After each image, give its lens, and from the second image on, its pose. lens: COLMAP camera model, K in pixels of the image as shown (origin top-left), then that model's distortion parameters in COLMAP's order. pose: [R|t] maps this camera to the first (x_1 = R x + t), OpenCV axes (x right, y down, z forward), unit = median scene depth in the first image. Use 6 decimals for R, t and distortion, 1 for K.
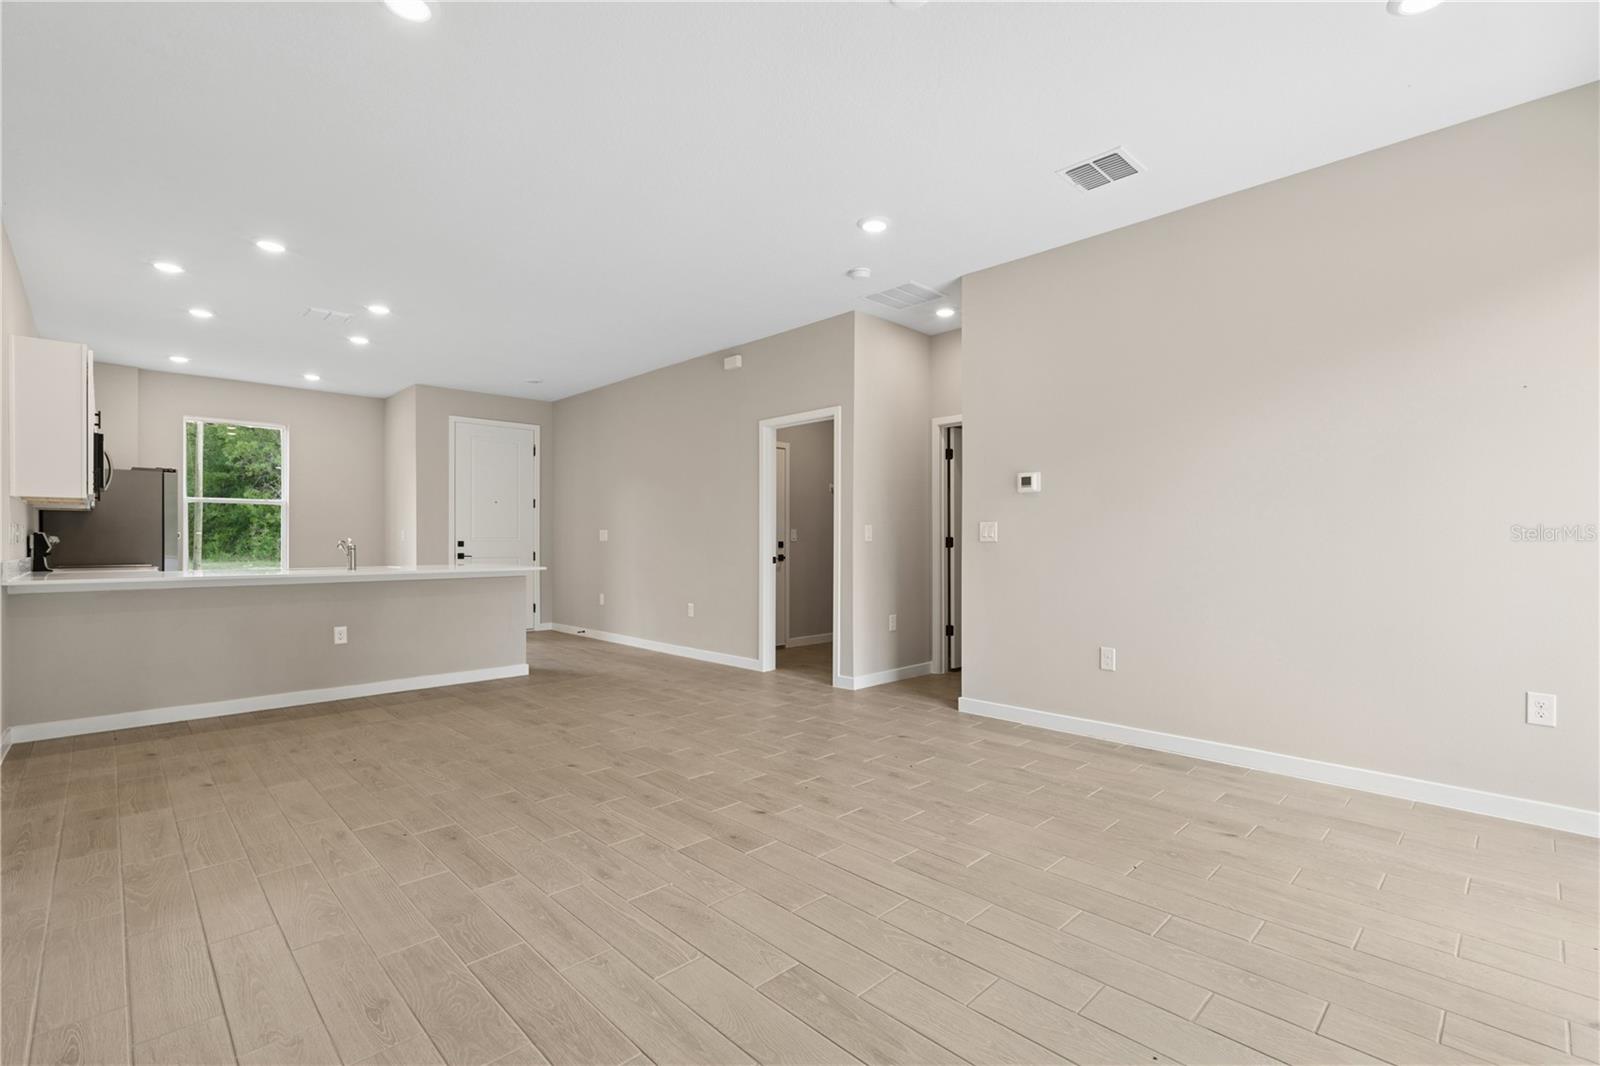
lens RADIAL K [[701.4, 0, 804.2], [0, 701.4, 539.3], [0, 0, 1]] dist [0.000354, 0.000399]
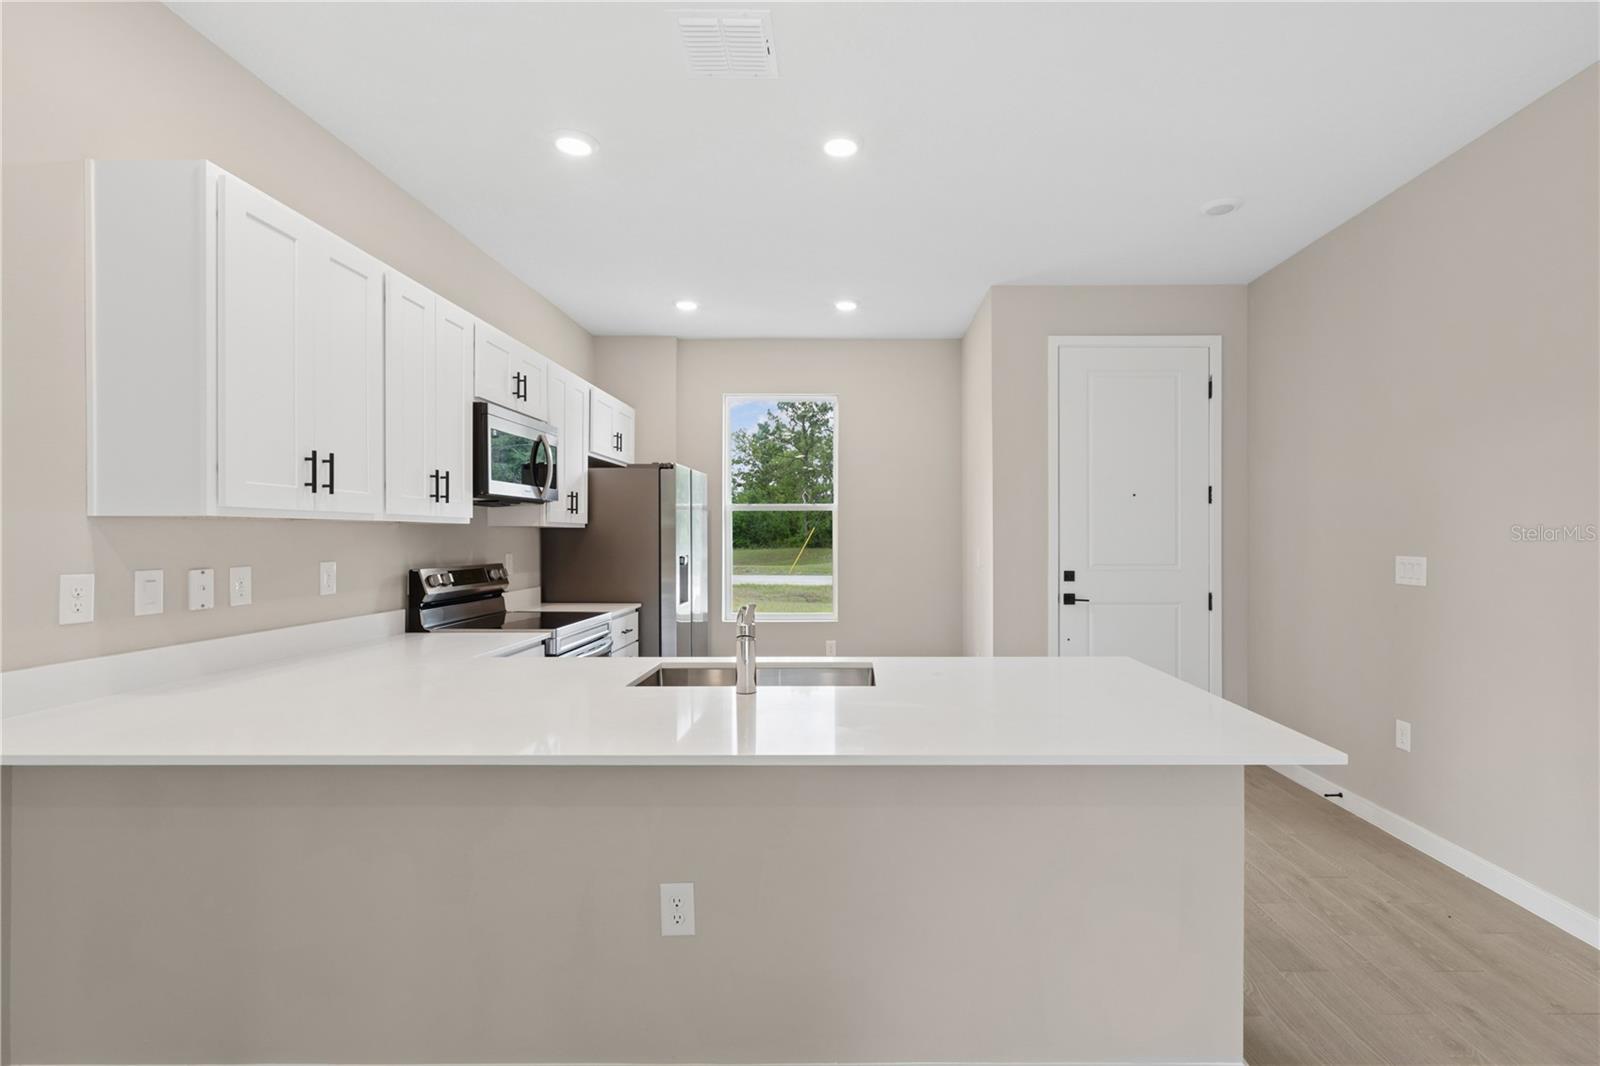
lens RADIAL K [[719.6, 0, 853.0], [0, 719.6, 530.9], [0, 0, 1]] dist [-0.000304, 0.000348]
pose [[0.706631, -0.001908, -0.707580, -0.223067], [-0.000543, 0.999995, -0.003239, -0.025948], [0.707582, 0.002673, 0.706626, 0.506321]]
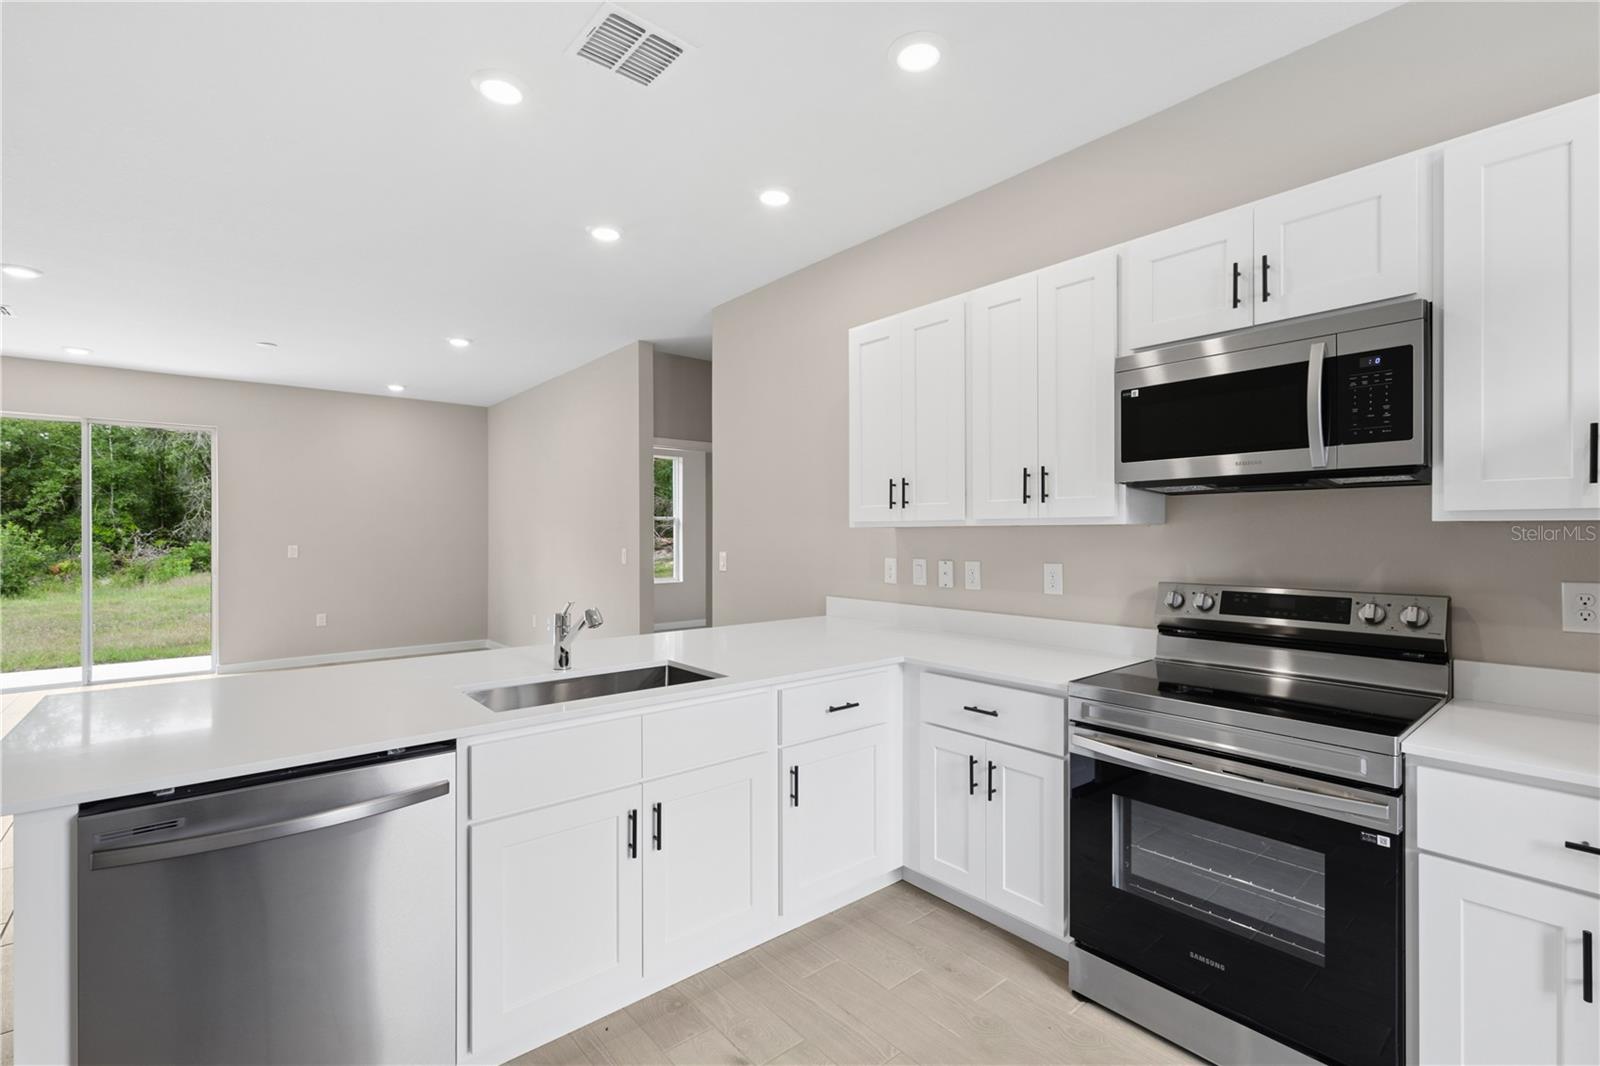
lens RADIAL K [[701.4, 0, 804.2], [0, 701.4, 539.3], [0, 0, 1]] dist [0.000354, 0.000399]
pose [[-0.997370, 0.006497, 0.072193, -0.509331], [0.007044, 0.999948, 0.007331, -0.027752], [-0.072141, 0.007820, -0.997364, 0.891909]]
